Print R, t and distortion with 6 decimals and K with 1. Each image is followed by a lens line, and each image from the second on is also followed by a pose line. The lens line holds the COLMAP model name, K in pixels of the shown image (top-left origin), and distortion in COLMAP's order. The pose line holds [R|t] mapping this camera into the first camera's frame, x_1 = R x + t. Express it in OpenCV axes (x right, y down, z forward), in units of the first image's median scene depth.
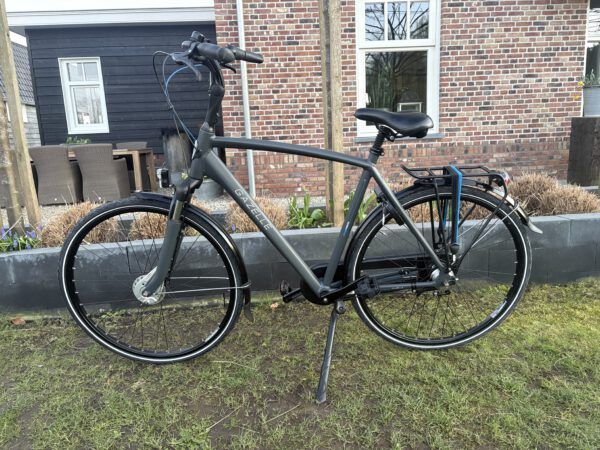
lens RADIAL K [[457.6, 0, 299.9], [0, 457.6, 228.0], [0, 0, 1]] dist [0.034601, -0.045595]
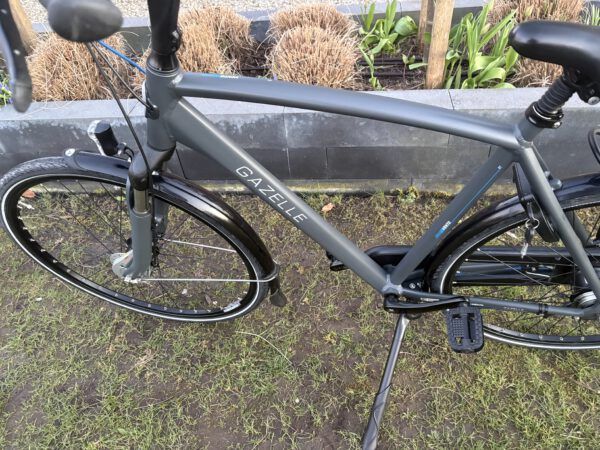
lens RADIAL K [[457.6, 0, 298.3], [0, 457.6, 222.7], [0, 0, 1]] dist [0.034601, -0.045595]
pose [[0.986528, 0.088257, -0.137743, 0.003466], [-0.000415, 0.843337, 0.537384, -0.282118], [0.163592, -0.530087, 0.832013, 0.480235]]
